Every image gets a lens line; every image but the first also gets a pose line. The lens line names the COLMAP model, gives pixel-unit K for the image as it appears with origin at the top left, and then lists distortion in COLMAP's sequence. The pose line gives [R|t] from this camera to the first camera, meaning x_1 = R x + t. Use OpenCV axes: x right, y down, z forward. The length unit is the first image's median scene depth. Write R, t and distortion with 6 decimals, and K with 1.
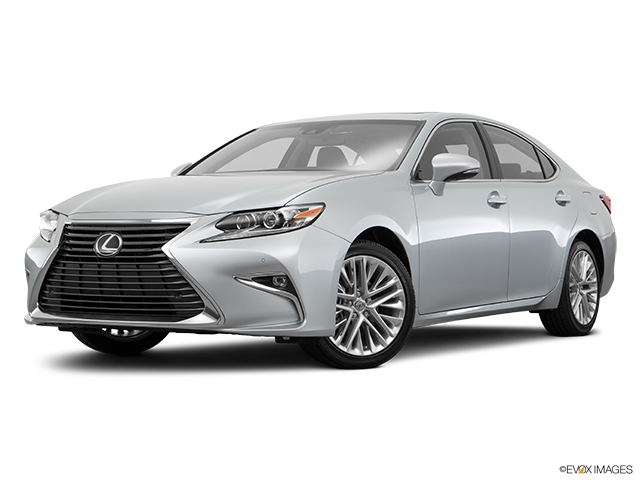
lens RADIAL K [[1232.0, 0, 318.7], [0, 1232.0, 237.7], [0, 0, 1]] dist [0.058644, 0.000000]
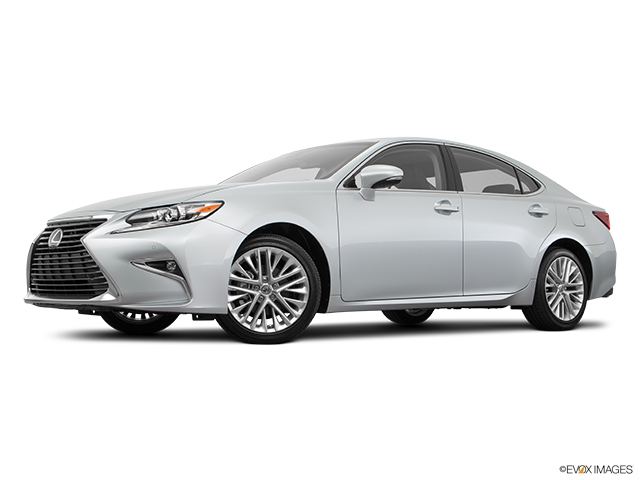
lens RADIAL K [[836.9, 0, 323.6], [0, 836.9, 241.1], [0, 0, 1]] dist [0.133169, 0.000000]
pose [[0.957641, -0.014150, -0.287618, 0.315453], [0.000826, 0.998923, -0.046393, 0.045601], [0.287965, 0.044190, 0.956621, 0.249709]]
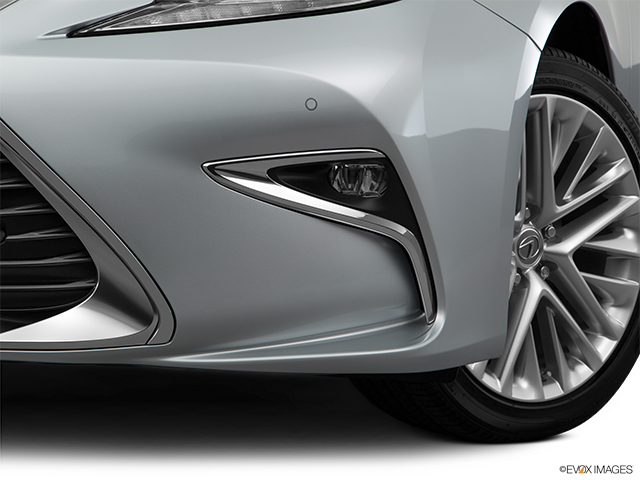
lens RADIAL K [[1567.2, 0, 319.3], [0, 1567.2, 241.8], [0, 0, 1]] dist [0.305340, 0.000000]
pose [[0.981676, -0.015759, 0.189904, -0.100706], [-0.001273, 0.996010, 0.089229, 0.016208], [-0.190552, -0.087836, 0.977740, 0.600853]]
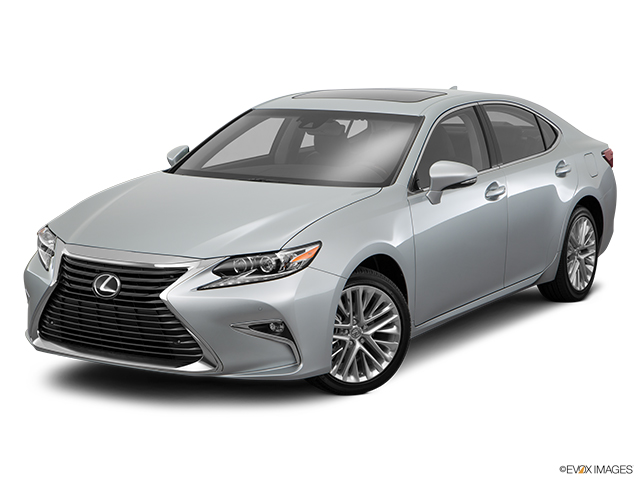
lens RADIAL K [[1257.6, 0, 320.0], [0, 1257.6, 239.8], [0, 0, 1]] dist [0.076257, 0.000000]
pose [[1.000000, 0.000169, -0.000968, 0.004790], [-0.000013, 0.987349, 0.158565, -0.185078], [0.000983, -0.158565, 0.987348, -0.011285]]
